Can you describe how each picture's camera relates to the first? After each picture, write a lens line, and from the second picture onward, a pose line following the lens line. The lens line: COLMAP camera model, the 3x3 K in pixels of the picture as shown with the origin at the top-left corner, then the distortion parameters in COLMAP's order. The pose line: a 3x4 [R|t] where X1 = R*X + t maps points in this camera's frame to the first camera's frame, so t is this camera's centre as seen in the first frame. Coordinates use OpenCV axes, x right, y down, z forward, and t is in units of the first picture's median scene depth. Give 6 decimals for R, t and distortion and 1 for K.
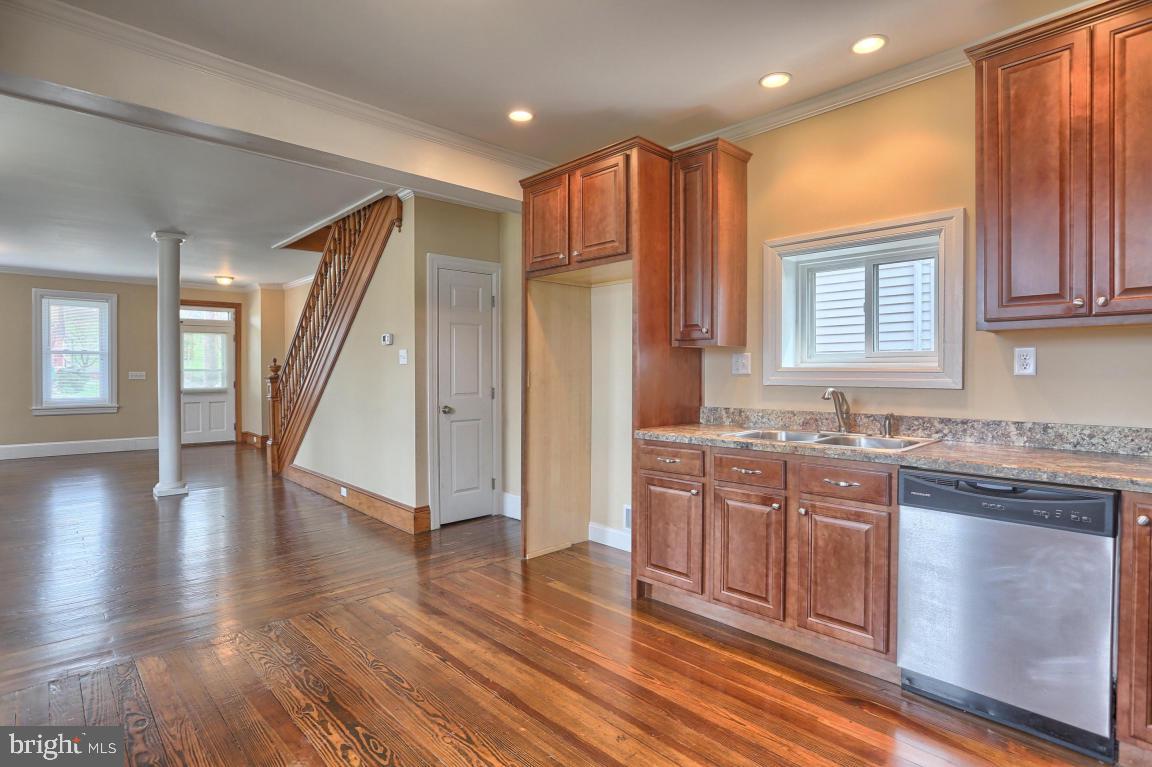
lens RADIAL K [[580.0, 0, 585.9], [0, 580.0, 386.5], [0, 0, 1]] dist [-0.033939, 0.009977]
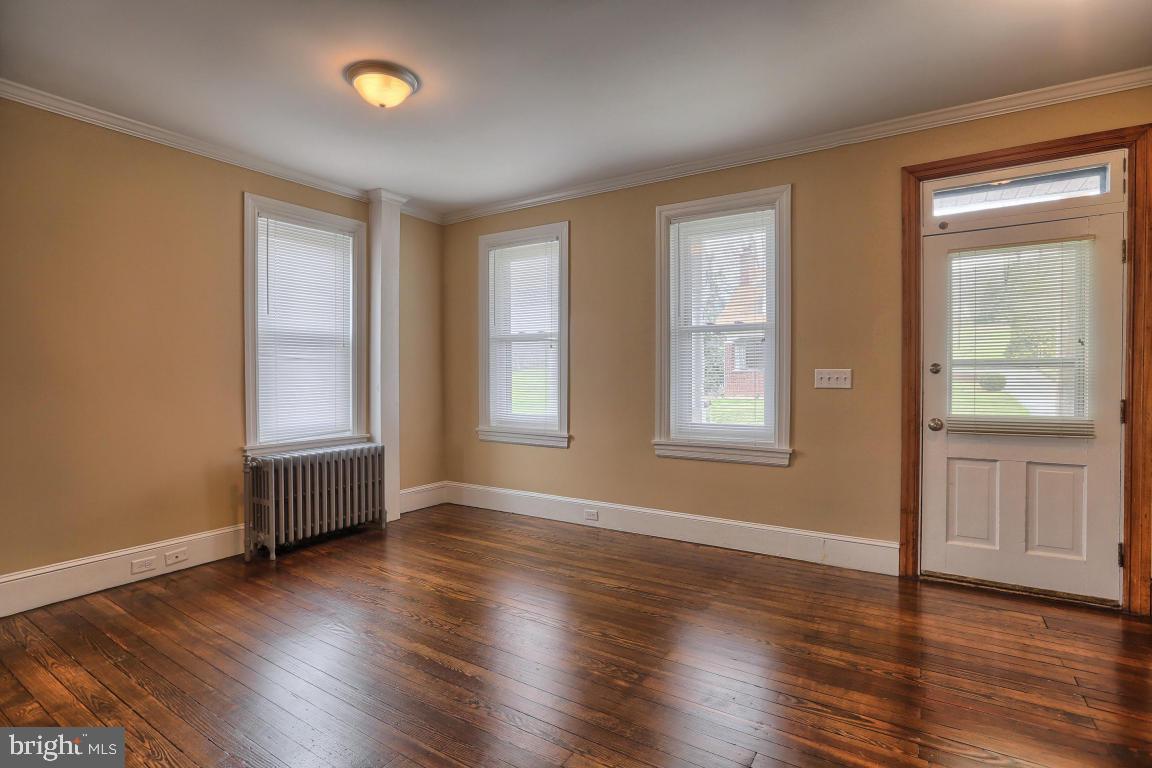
lens RADIAL K [[561.4, 0, 581.0], [0, 561.4, 377.5], [0, 0, 1]] dist [-0.035083, 0.012703]
pose [[0.236599, 0.002653, -0.971604, -0.495304], [-0.019984, 0.999798, -0.002136, -0.016916], [0.971402, 0.019922, 0.236605, 0.809969]]
